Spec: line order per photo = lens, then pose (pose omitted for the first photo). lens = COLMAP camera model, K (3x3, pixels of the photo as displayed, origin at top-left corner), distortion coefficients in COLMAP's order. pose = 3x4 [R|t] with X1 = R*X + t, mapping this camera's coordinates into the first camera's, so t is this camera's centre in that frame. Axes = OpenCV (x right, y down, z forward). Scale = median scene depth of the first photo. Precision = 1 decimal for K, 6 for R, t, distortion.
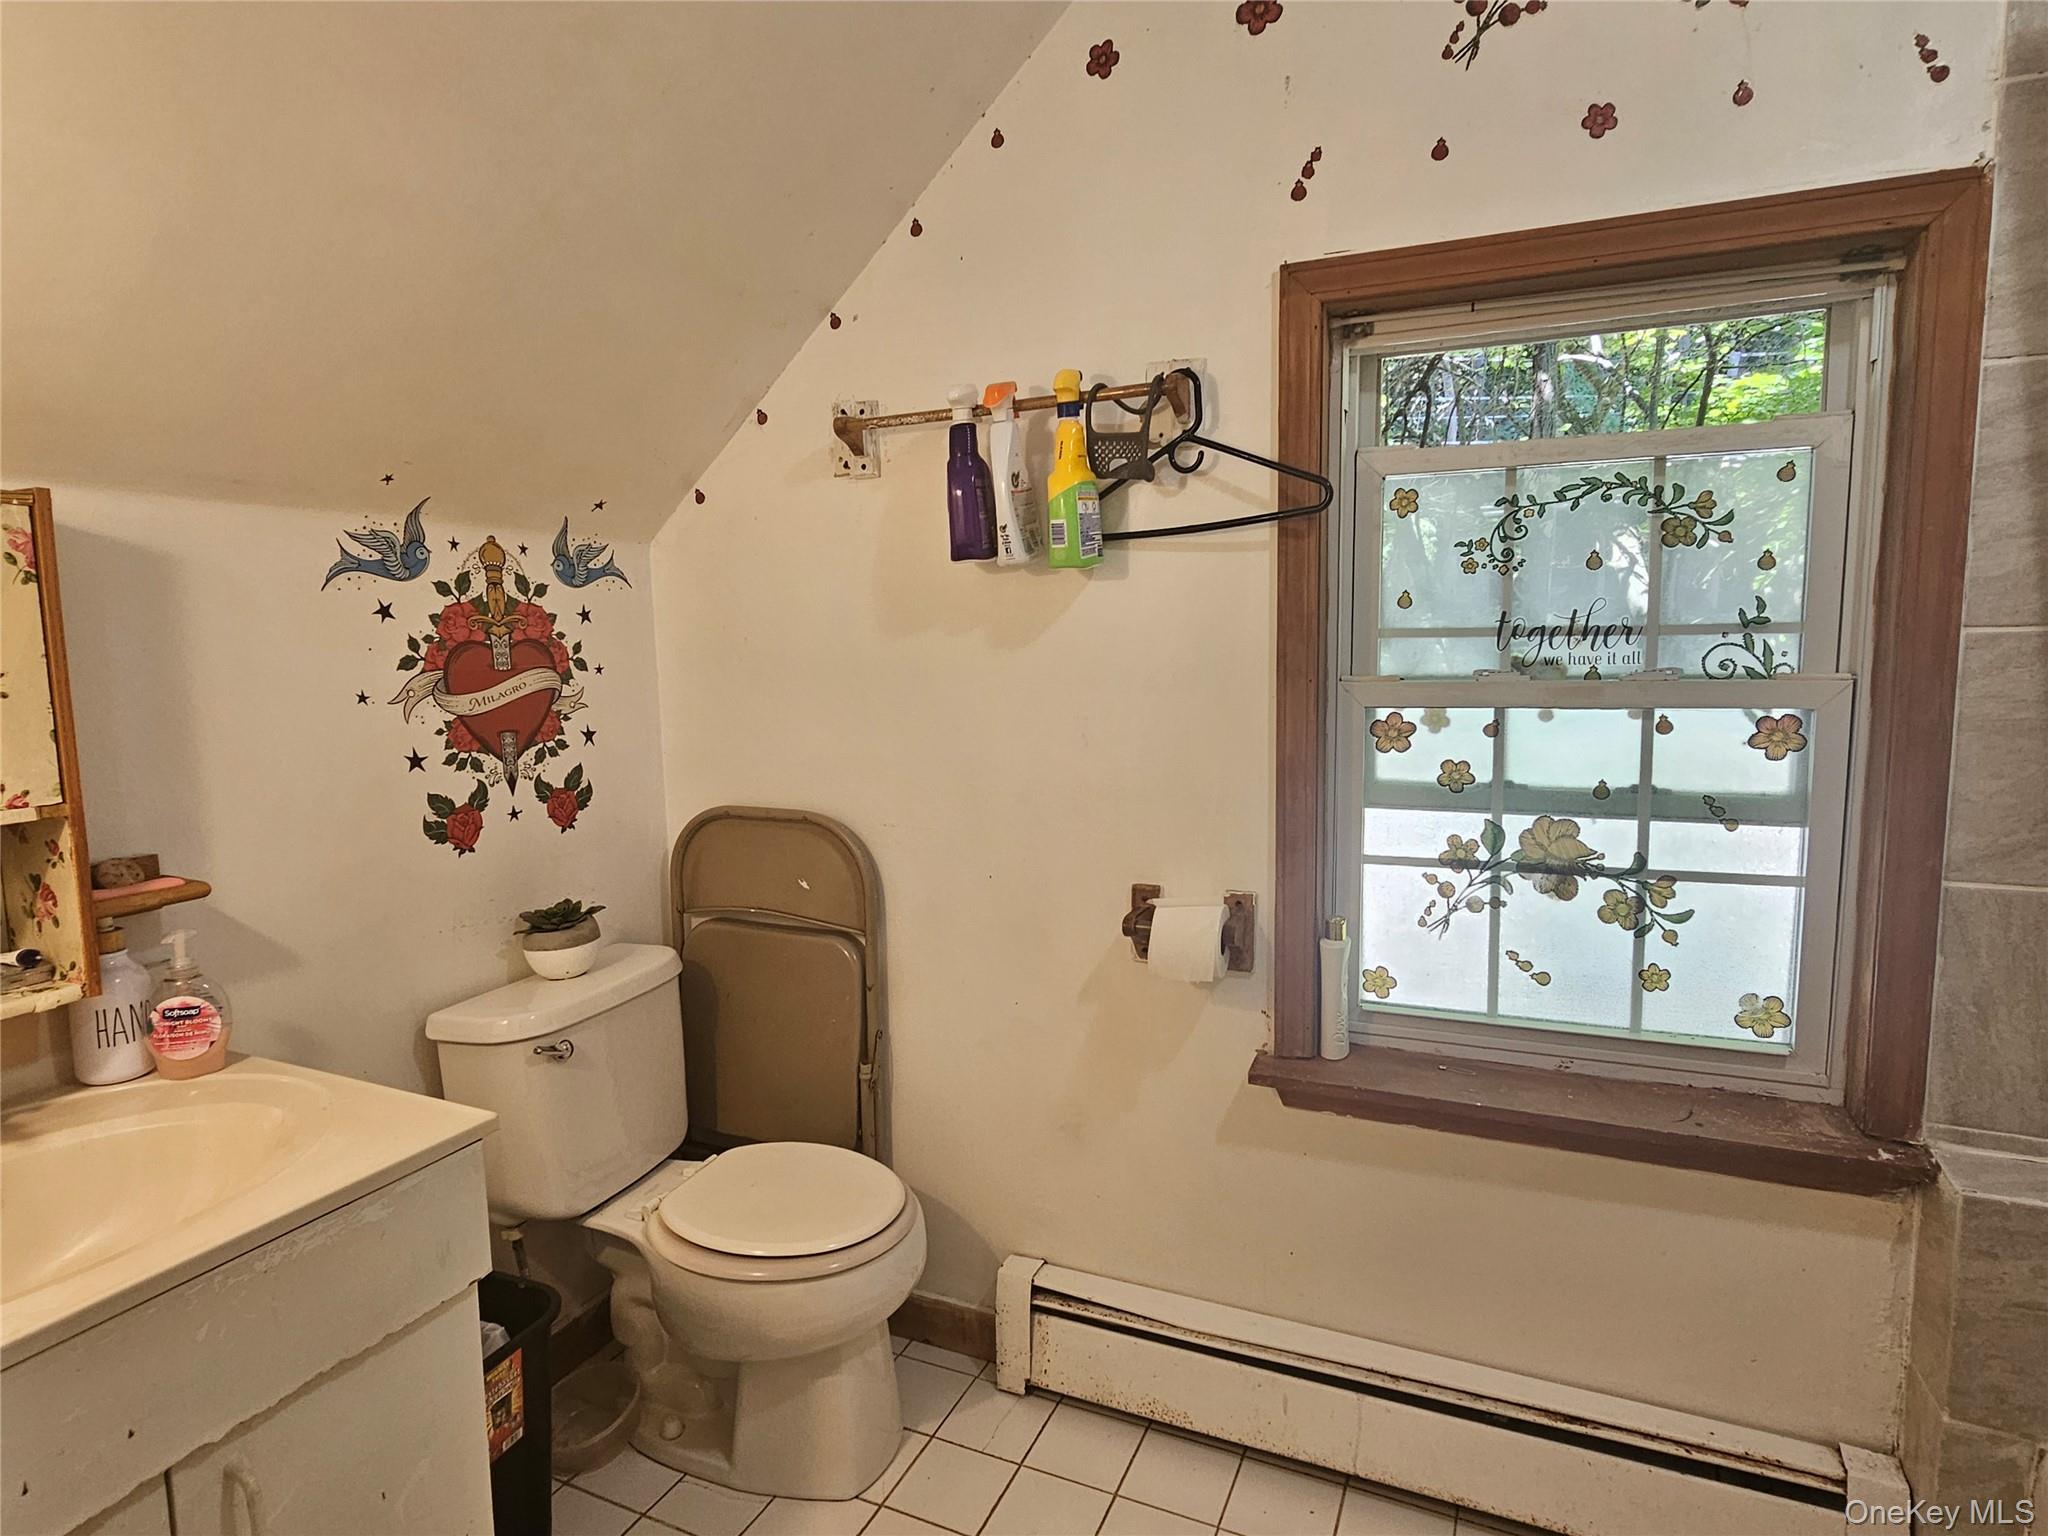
lens RADIAL K [[1121.3, 0, 1030.5], [0, 1121.3, 763.3], [0, 0, 1]] dist [0.000582, -0.002407]
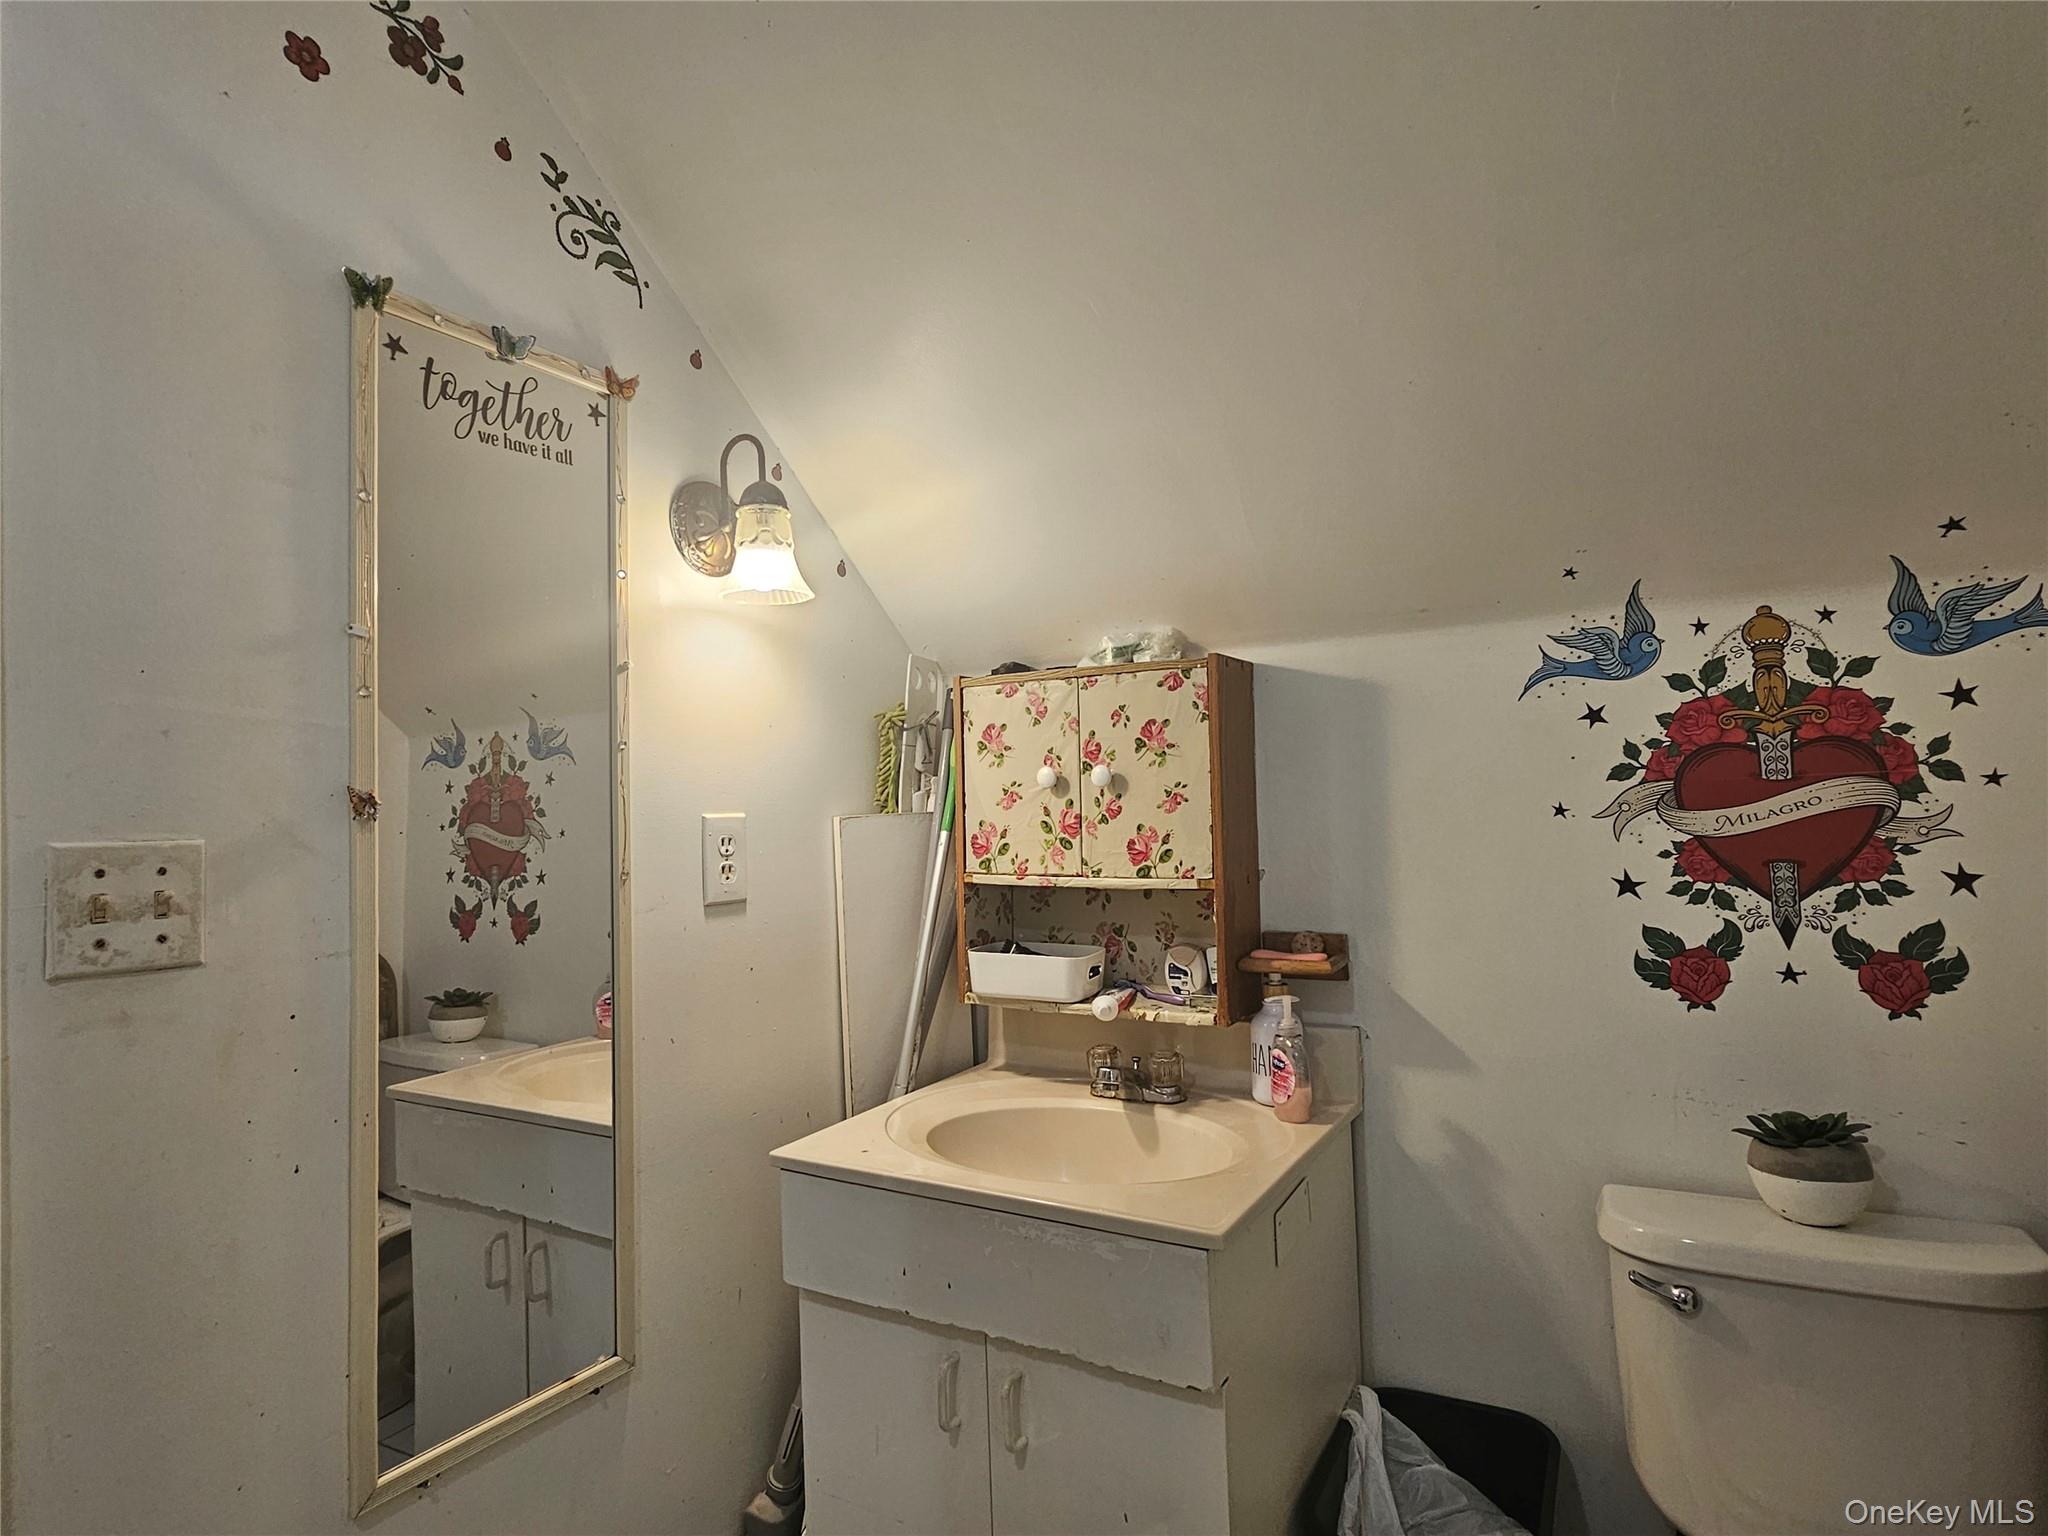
lens RADIAL K [[1121.3, 0, 1034.9], [0, 1121.3, 769.0], [0, 0, 1]] dist [0.000582, -0.002407]
pose [[-0.113232, -0.009384, -0.993524, 0.341677], [-0.076688, 0.997055, -0.000677, -0.052544], [0.990605, 0.076115, -0.113618, 0.603419]]
